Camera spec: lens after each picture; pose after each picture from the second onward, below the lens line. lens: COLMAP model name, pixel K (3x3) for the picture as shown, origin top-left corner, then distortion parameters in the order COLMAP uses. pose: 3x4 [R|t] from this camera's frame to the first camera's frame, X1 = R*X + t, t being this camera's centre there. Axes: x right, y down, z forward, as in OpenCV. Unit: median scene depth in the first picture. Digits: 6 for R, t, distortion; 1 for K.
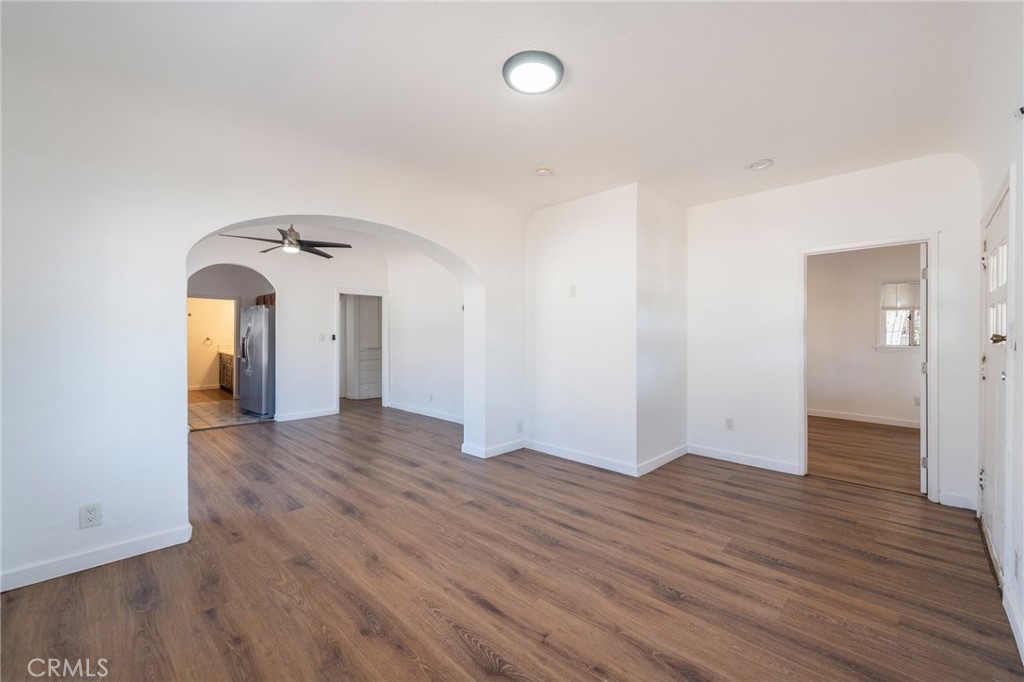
lens RADIAL K [[418.0, 0, 513.5], [0, 418.0, 335.0], [0, 0, 1]] dist [0.000189, -0.000244]
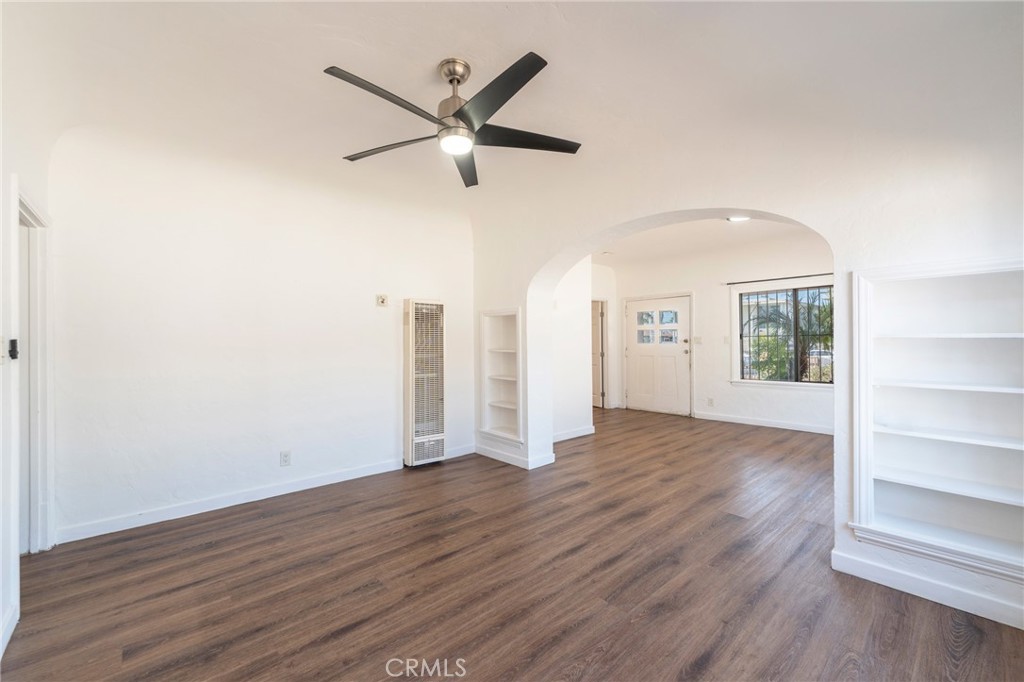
lens RADIAL K [[418.0, 0, 511.3], [0, 418.0, 347.6], [0, 0, 1]] dist [0.000189, -0.000244]
pose [[0.059583, -0.015485, 0.998103, -1.245457], [-0.004608, 0.999865, 0.015787, -0.001707], [-0.998213, -0.005540, 0.059503, 1.189080]]
